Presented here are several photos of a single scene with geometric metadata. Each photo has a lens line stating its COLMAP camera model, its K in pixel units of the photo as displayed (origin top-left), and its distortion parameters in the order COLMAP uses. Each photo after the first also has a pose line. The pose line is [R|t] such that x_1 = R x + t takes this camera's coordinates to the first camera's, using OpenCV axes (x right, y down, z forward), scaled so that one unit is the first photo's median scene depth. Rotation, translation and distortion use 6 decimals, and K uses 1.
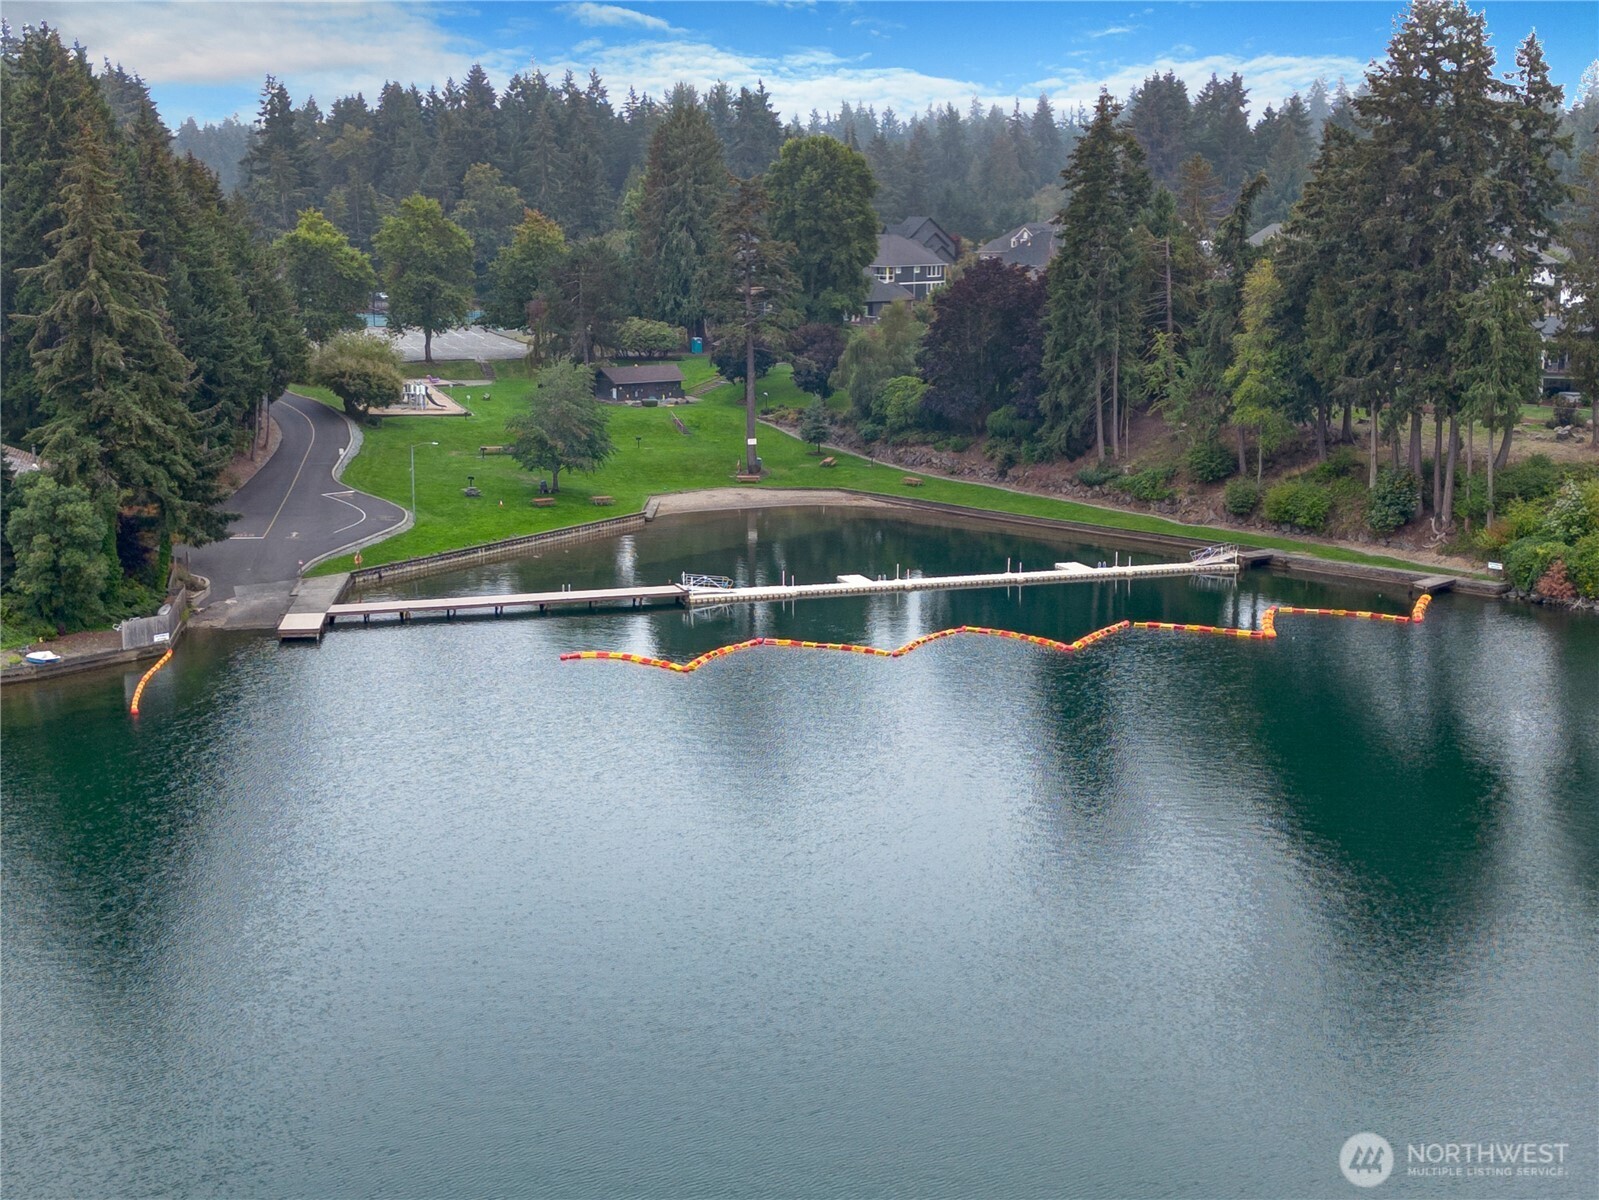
lens RADIAL K [[2246.0, 0, 795.5], [0, 2246.0, 568.3], [0, 0, 1]] dist [0.219107, -0.751995]
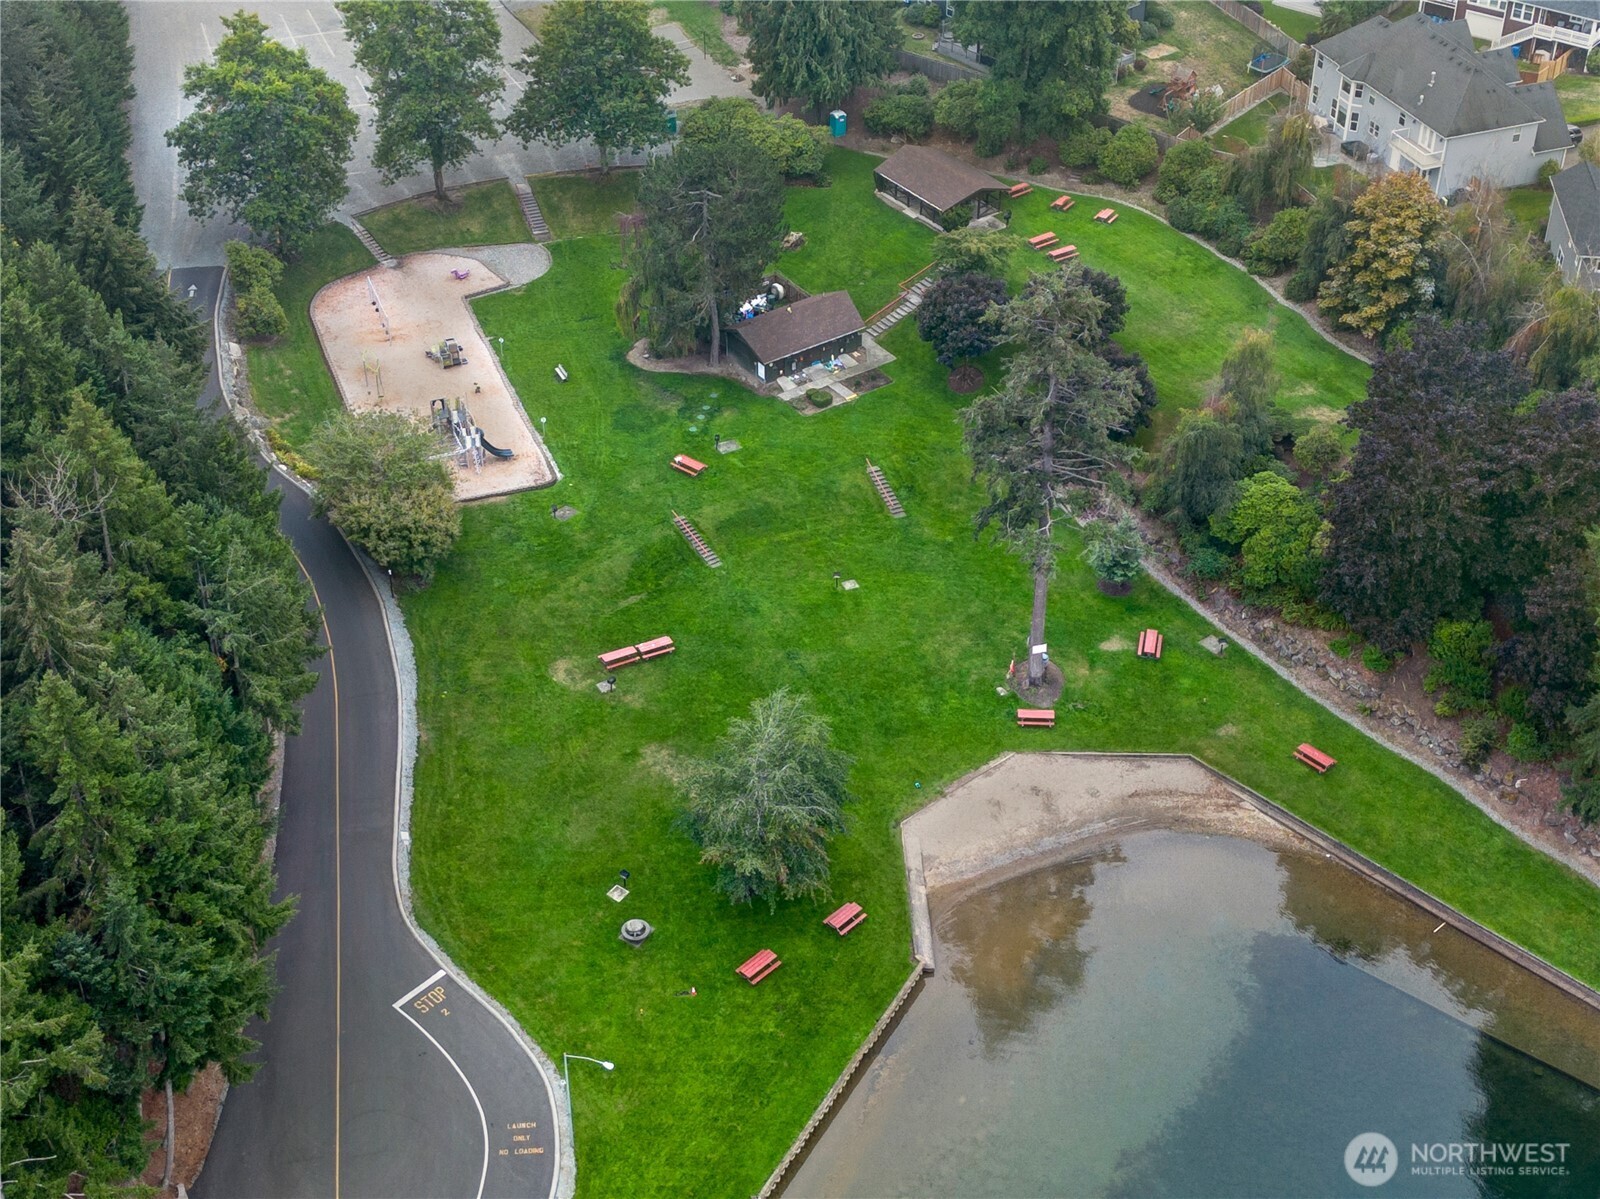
lens RADIAL K [[2247.4, 0, 796.0], [0, 2247.4, 567.7], [0, 0, 1]] dist [0.219107, -0.751995]
pose [[0.998886, -0.029128, 0.037125, -0.099082], [0.010165, 0.901101, 0.433490, -0.315523], [-0.046080, -0.432630, 0.900393, 0.409103]]
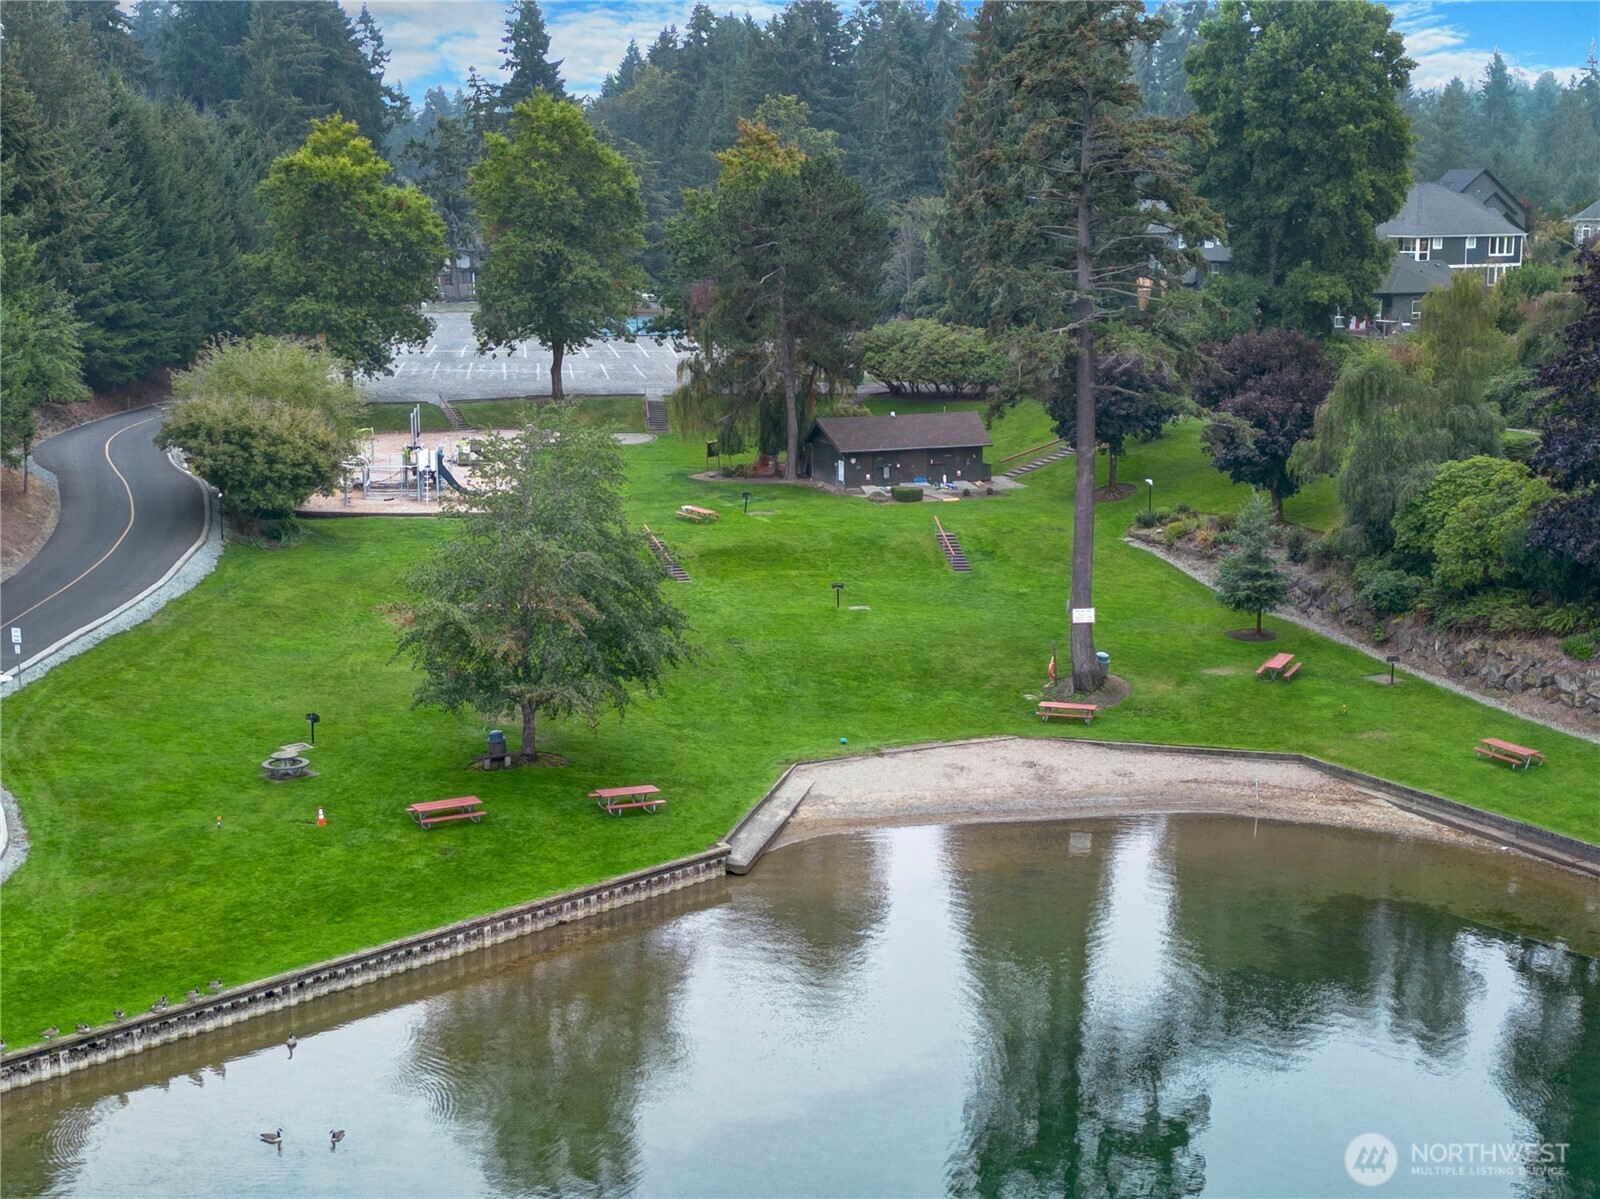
lens RADIAL K [[2247.4, 0, 796.0], [0, 2247.4, 567.7], [0, 0, 1]] dist [0.219107, -0.751995]
pose [[0.977487, 0.031502, -0.208632, 0.013056], [-0.033345, 0.999430, -0.005320, -0.055421], [0.208345, 0.012157, 0.977980, 0.537530]]
